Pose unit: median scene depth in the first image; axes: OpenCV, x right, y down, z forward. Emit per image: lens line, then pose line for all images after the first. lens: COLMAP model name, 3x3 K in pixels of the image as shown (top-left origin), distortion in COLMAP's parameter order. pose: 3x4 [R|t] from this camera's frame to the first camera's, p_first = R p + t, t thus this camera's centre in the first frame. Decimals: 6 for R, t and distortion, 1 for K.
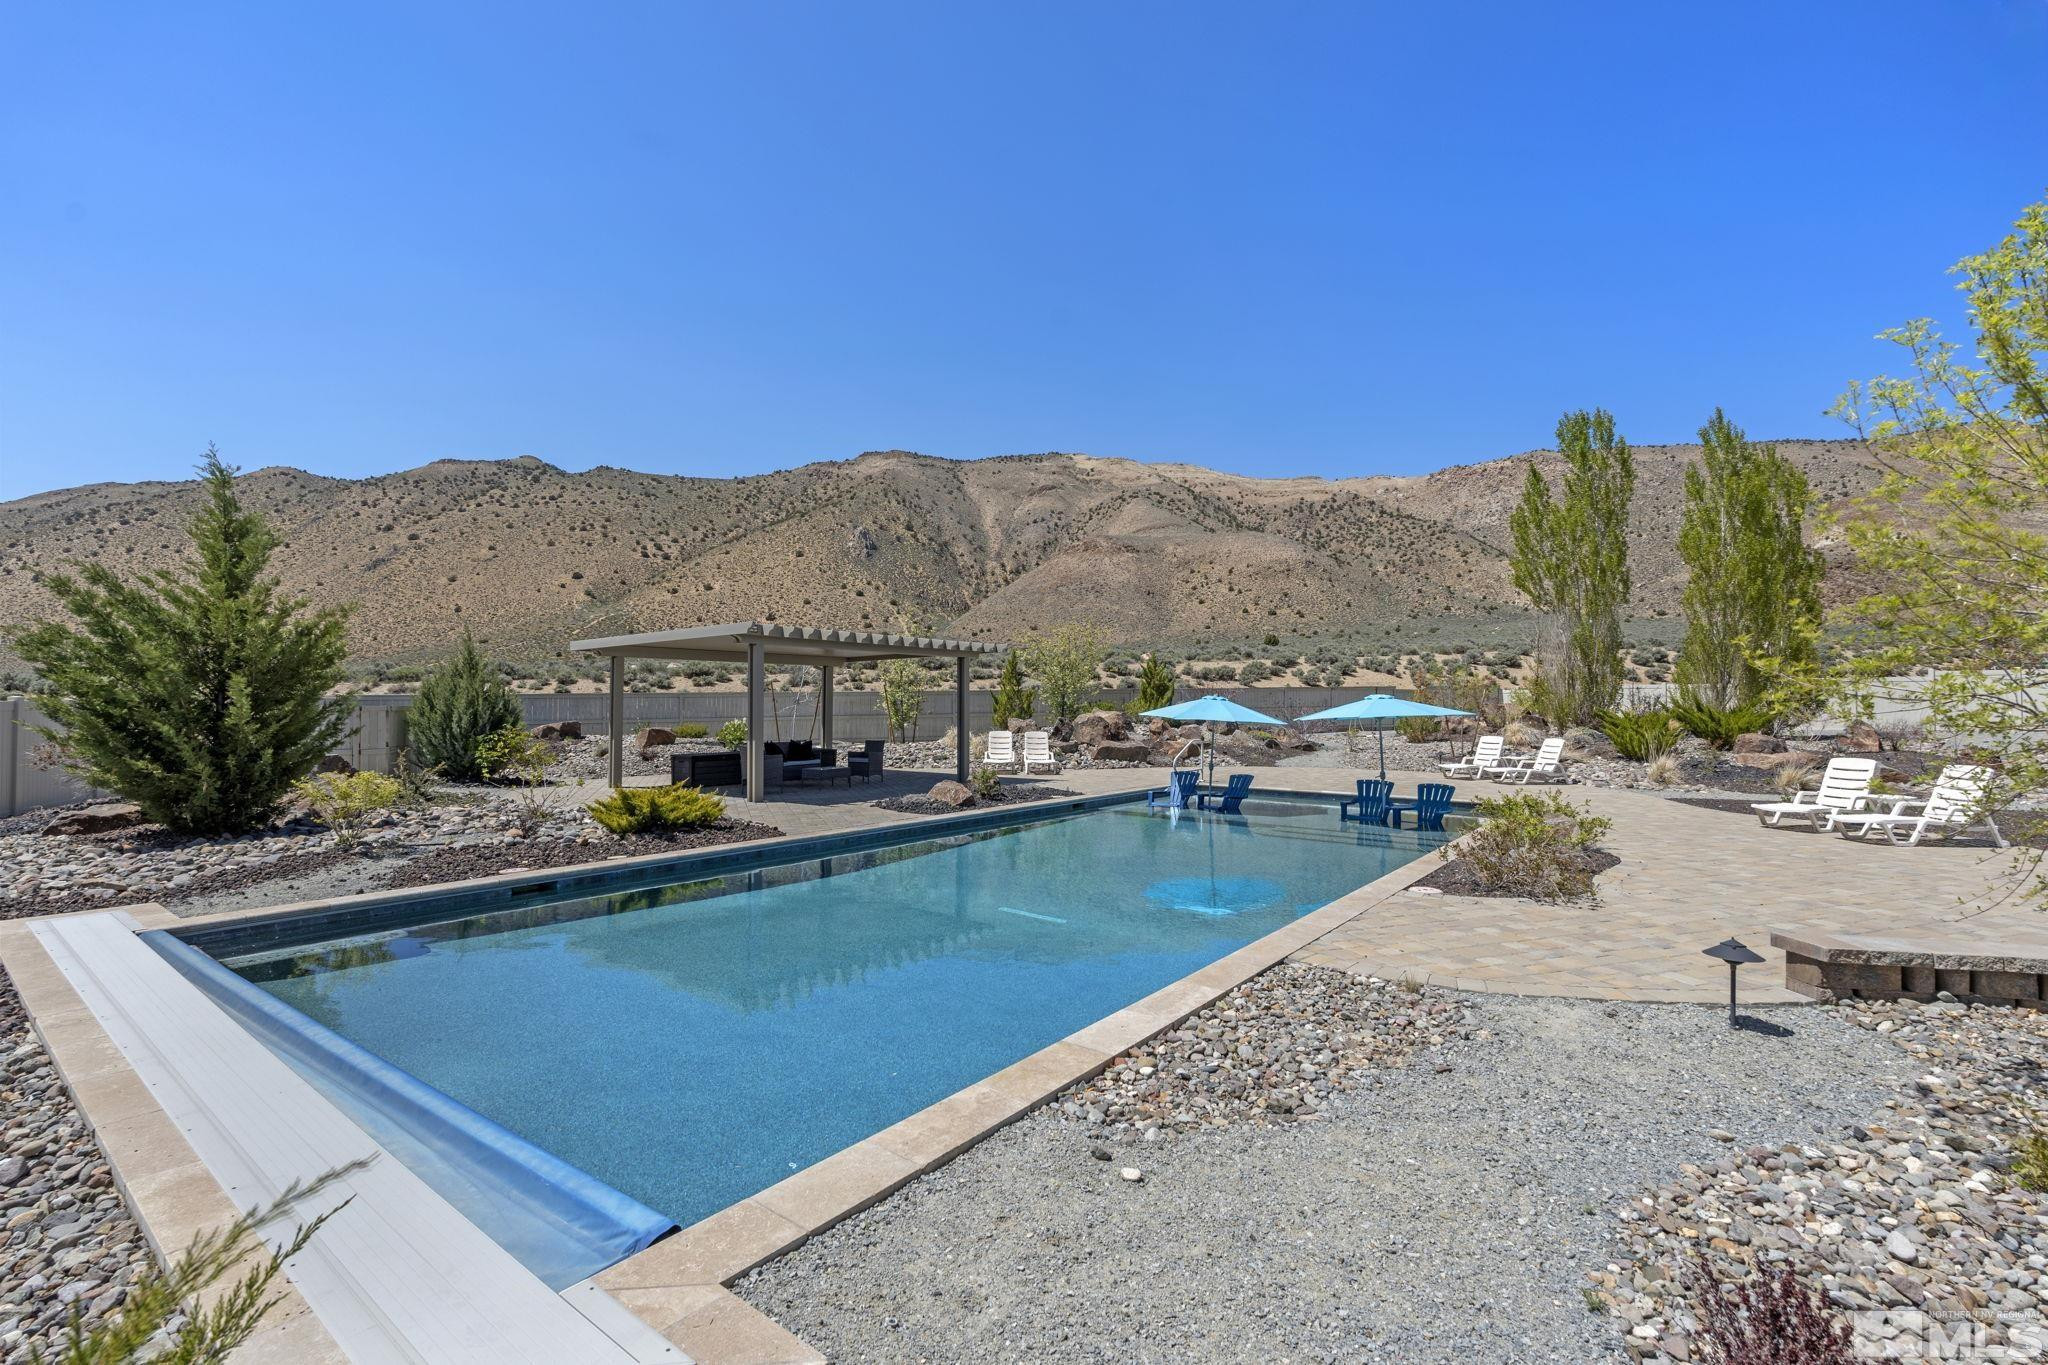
lens RADIAL K [[898.2, 0, 1012.8], [0, 898.2, 688.4], [0, 0, 1]] dist [-0.001344, 0.003786]
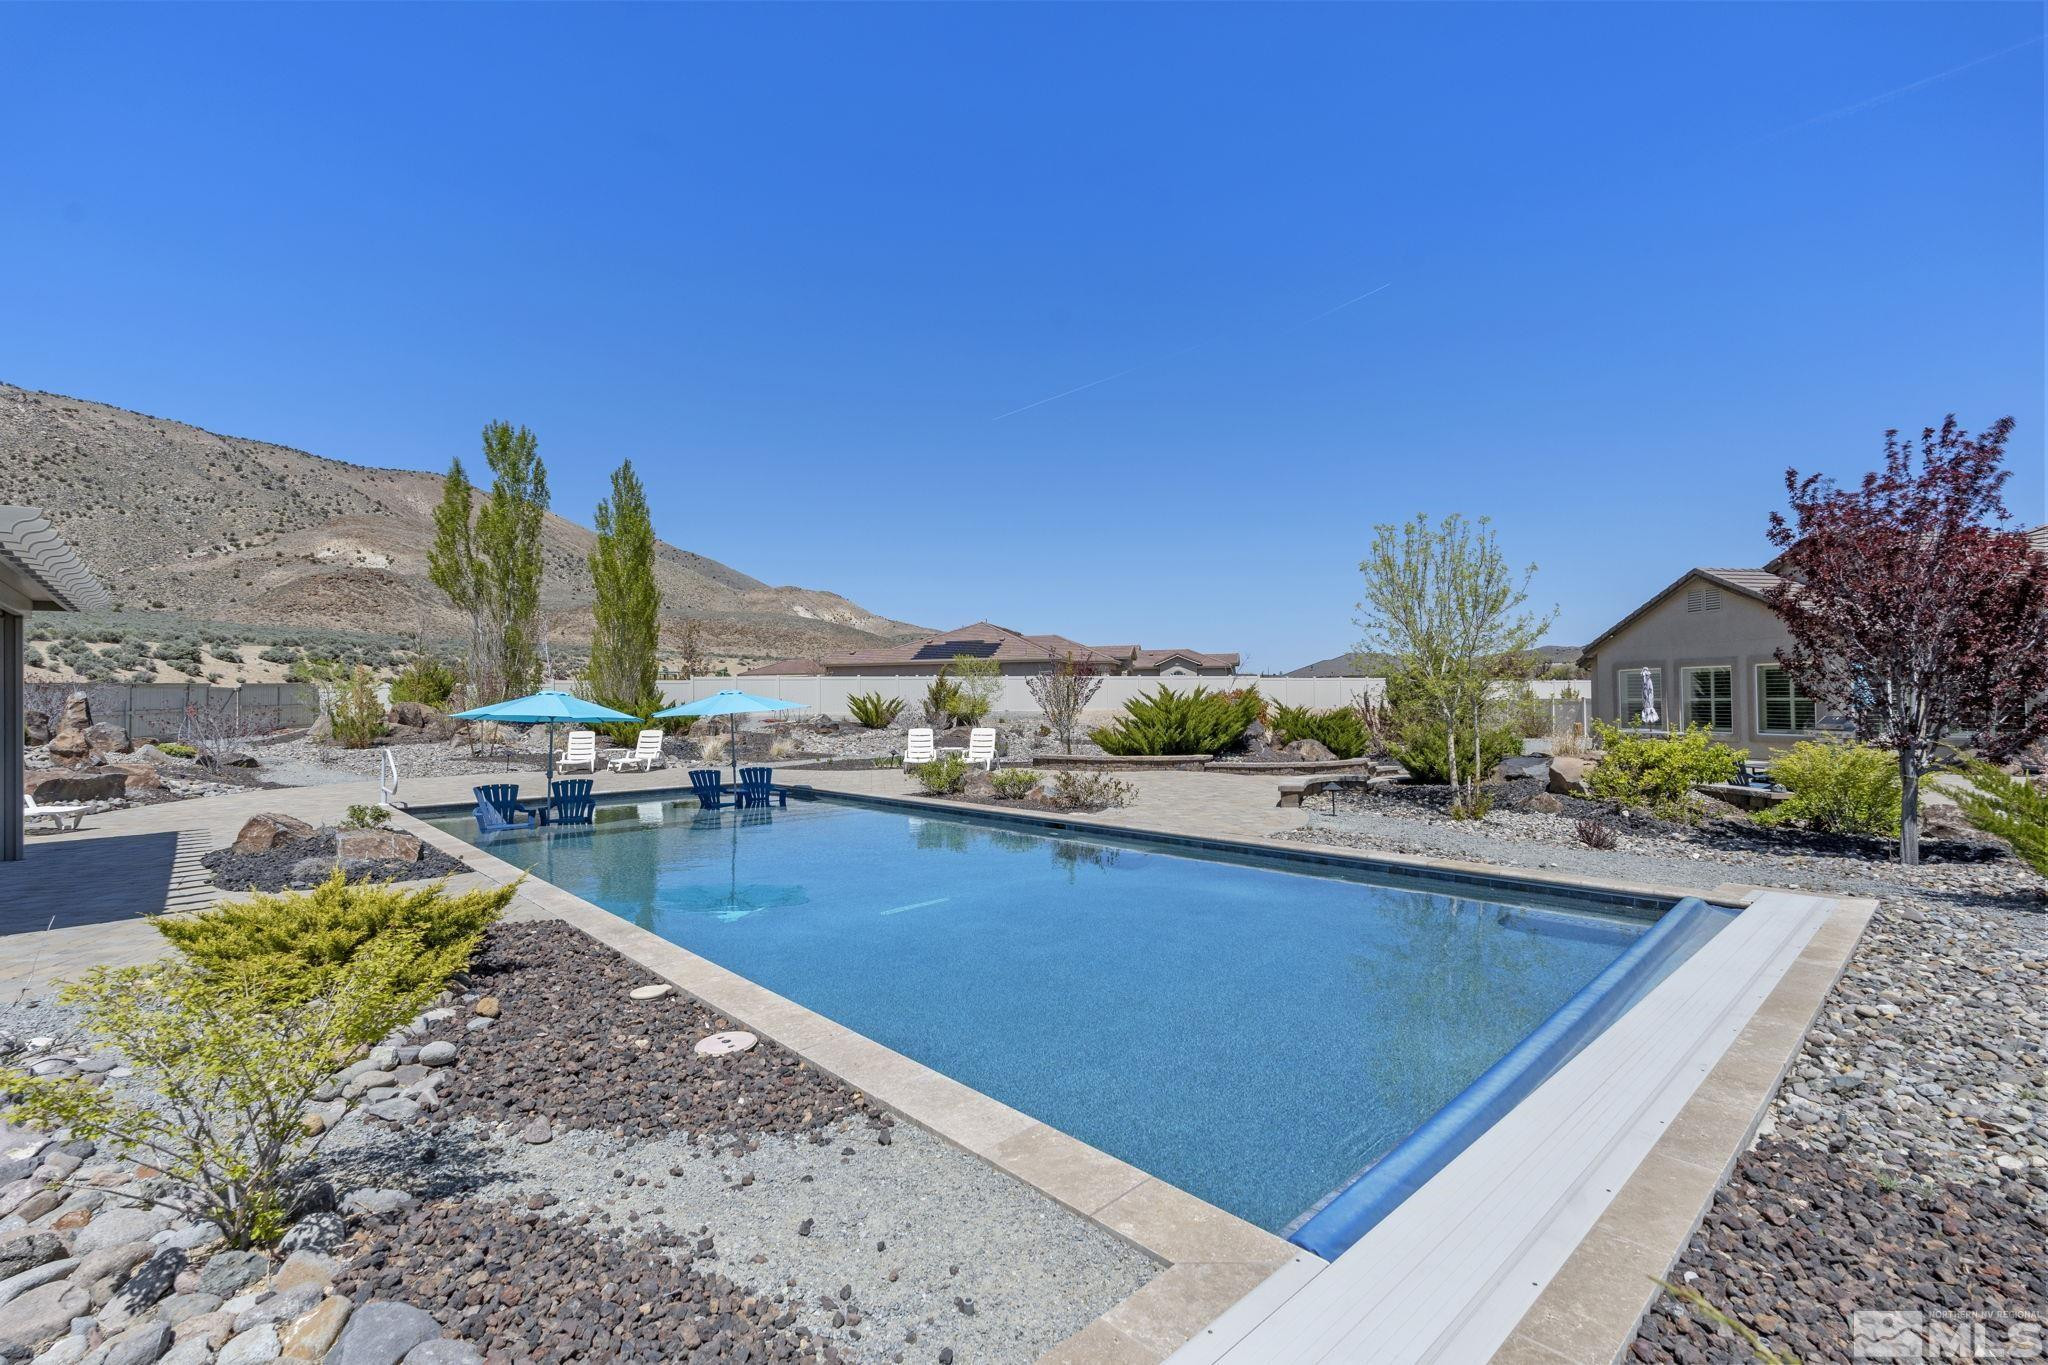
lens RADIAL K [[898.2, 0, 1012.8], [0, 898.2, 688.4], [0, 0, 1]] dist [-0.001344, 0.003786]
pose [[0.159738, 0.005065, 0.987146, -0.101242], [-0.003527, 0.999983, -0.004560, 0.001287], [-0.987153, -0.002753, 0.159753, 0.078658]]
